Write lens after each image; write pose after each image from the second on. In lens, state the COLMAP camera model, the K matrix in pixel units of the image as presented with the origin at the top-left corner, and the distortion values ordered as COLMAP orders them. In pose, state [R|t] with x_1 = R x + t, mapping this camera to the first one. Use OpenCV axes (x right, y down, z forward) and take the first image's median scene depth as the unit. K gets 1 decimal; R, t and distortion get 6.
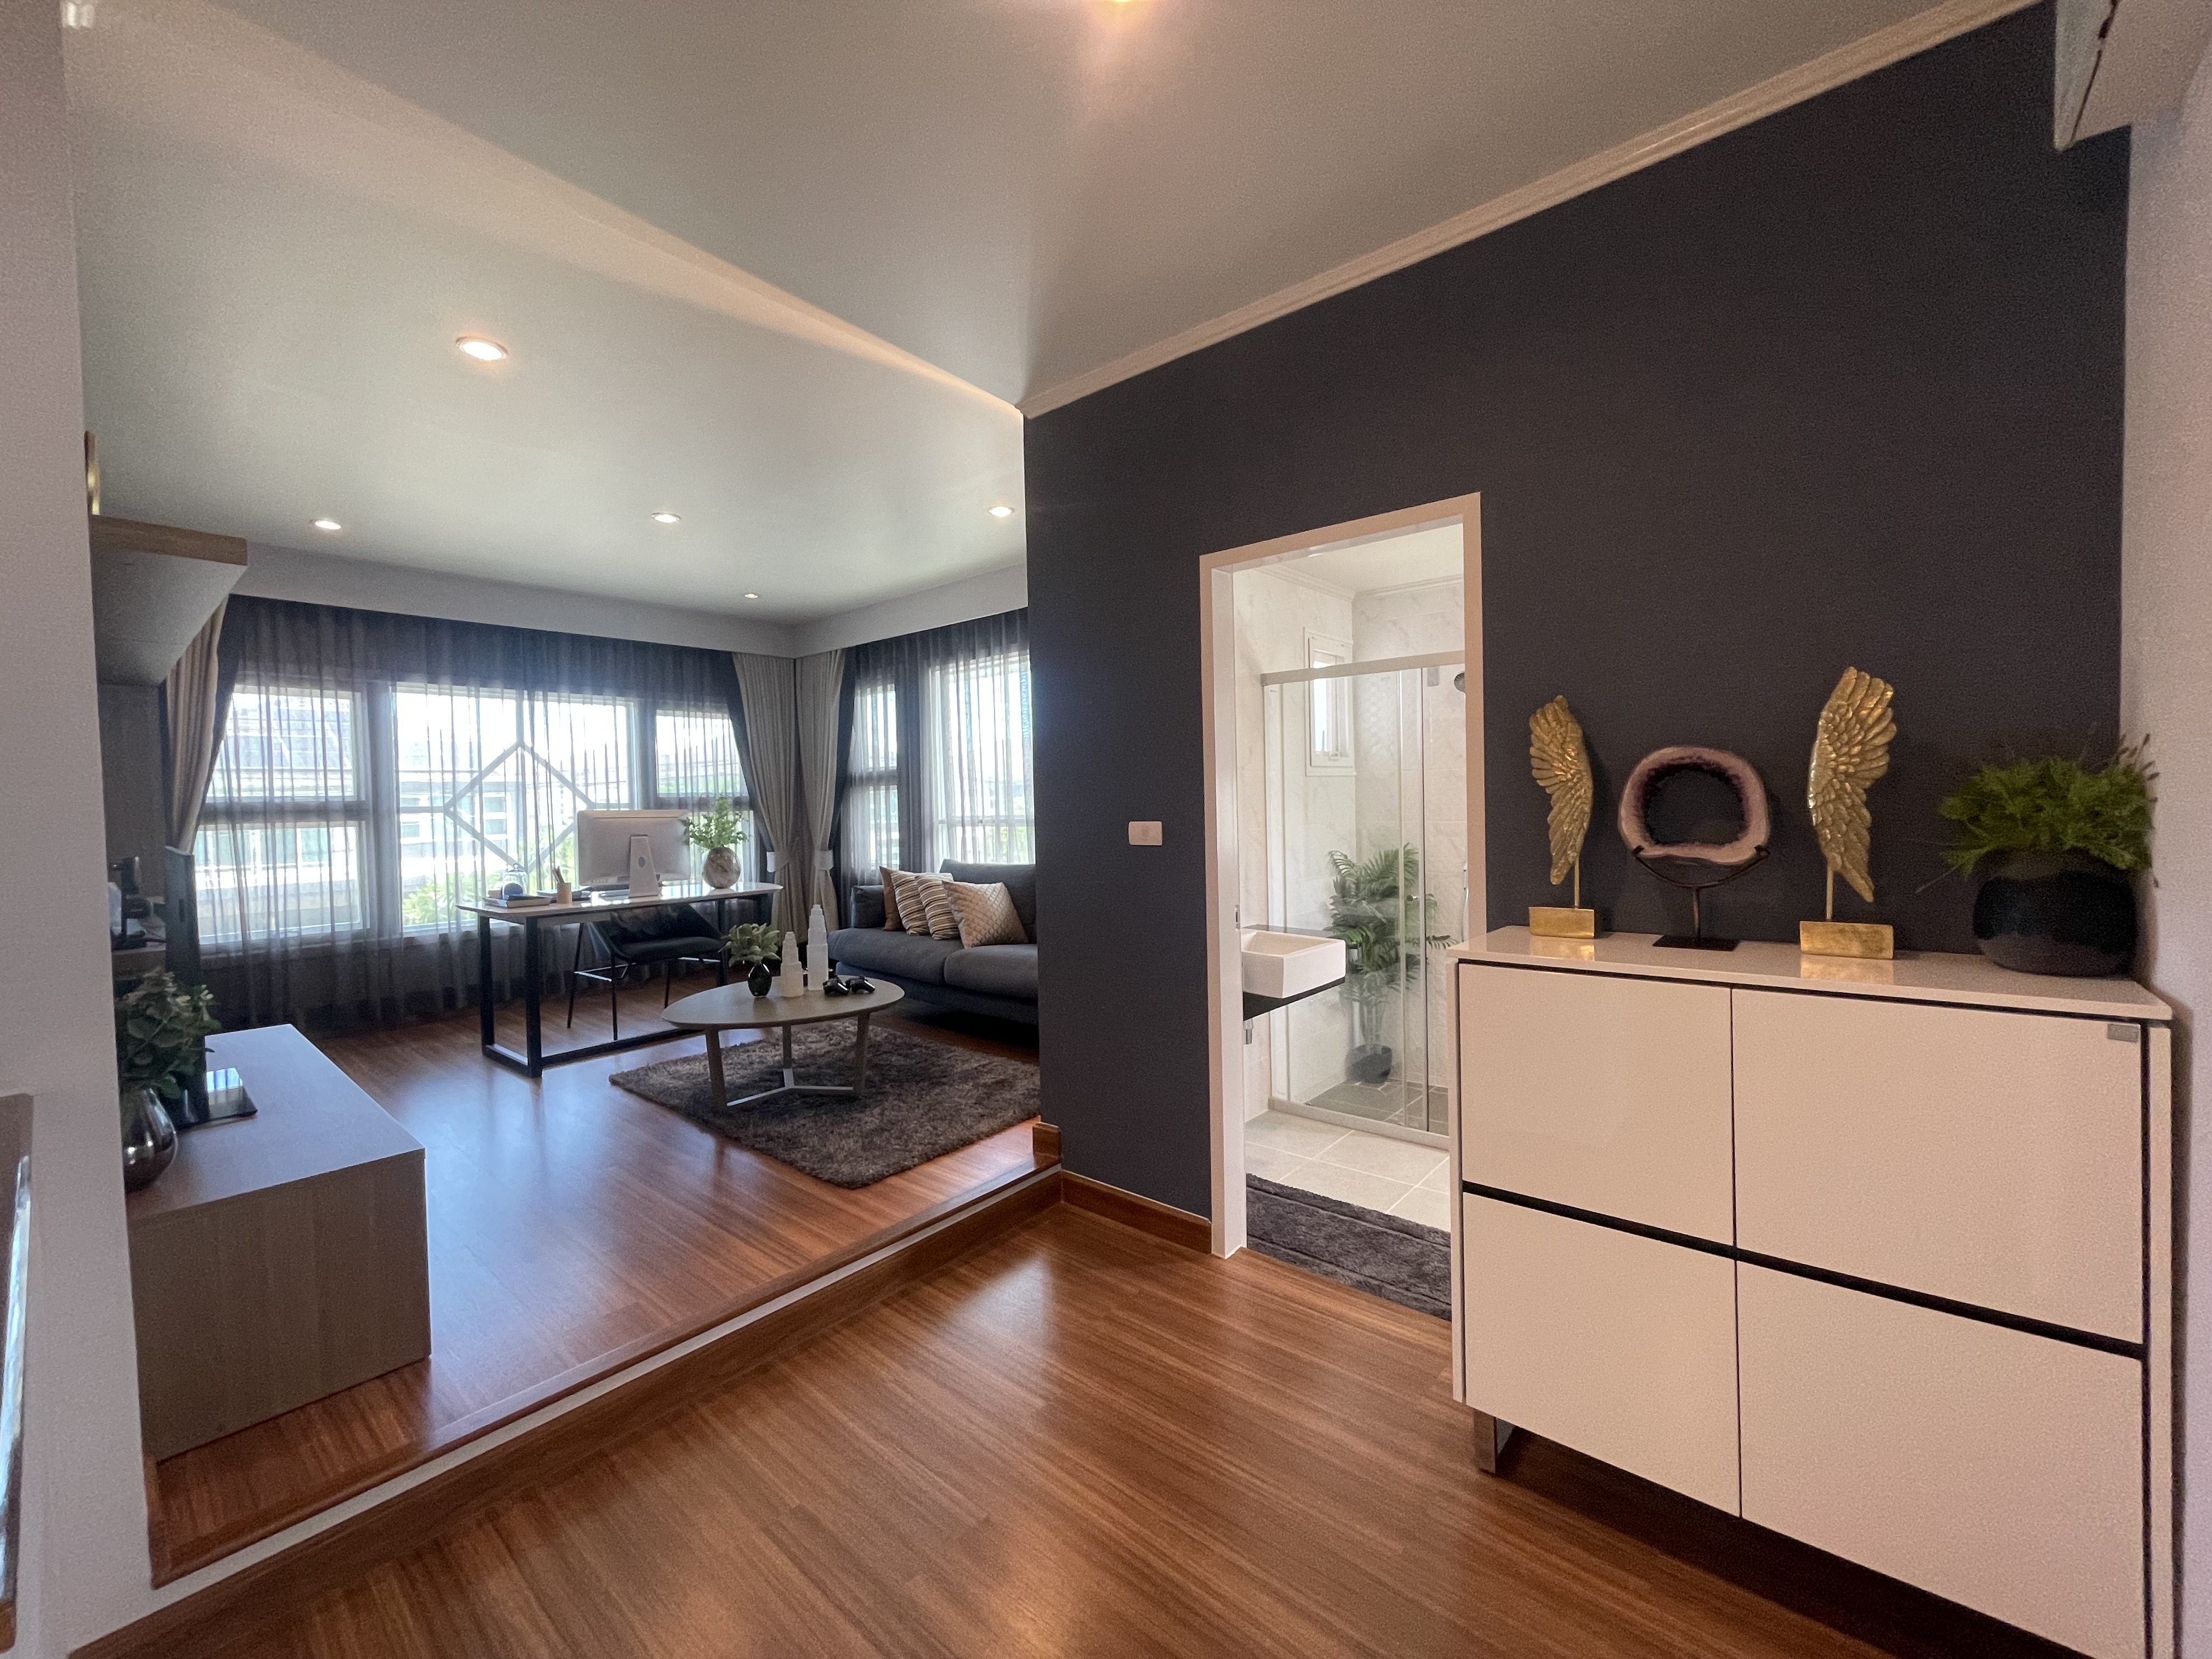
lens RADIAL K [[897.8, 0, 1107.3], [0, 897.8, 825.3], [0, 0, 1]] dist [-0.001178, 0.001907]
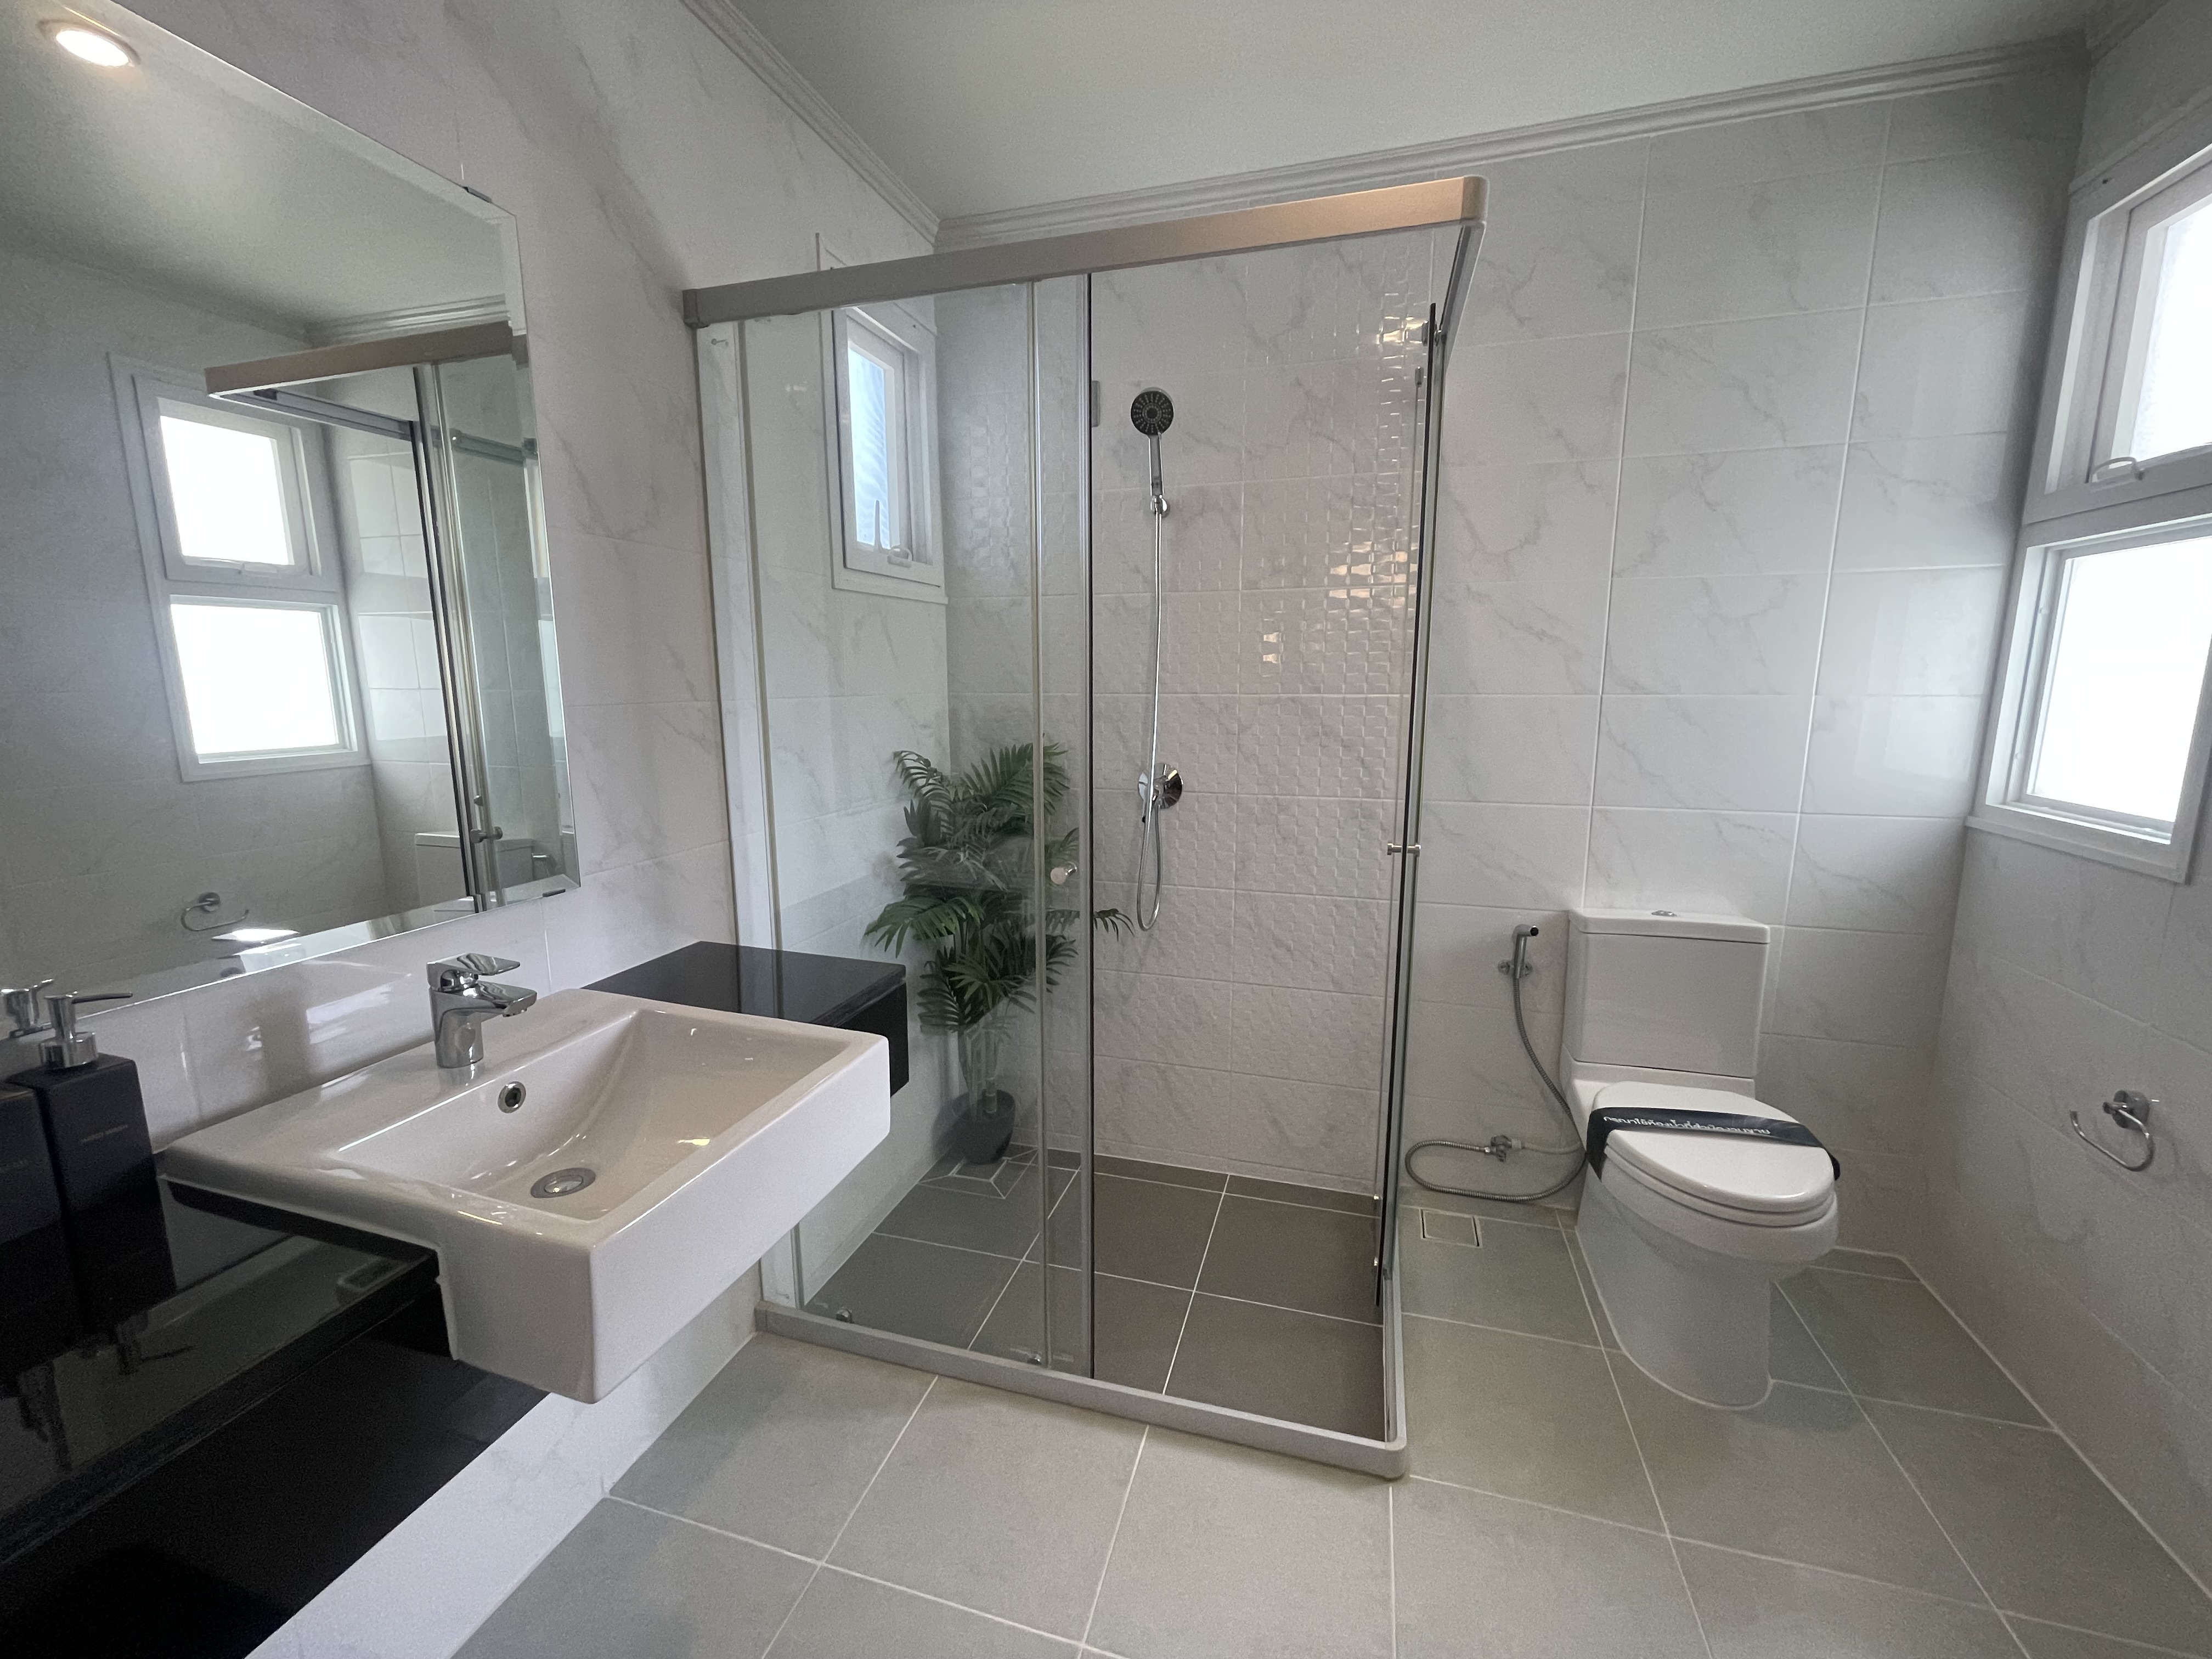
lens RADIAL K [[897.8, 0, 1108.0], [0, 897.8, 818.3], [0, 0, 1]] dist [-0.001178, 0.001907]
pose [[0.911869, -0.040589, 0.408469, 0.124182], [-0.014255, 0.991368, 0.130333, -0.001279], [-0.410233, -0.124669, 0.903419, 0.410529]]
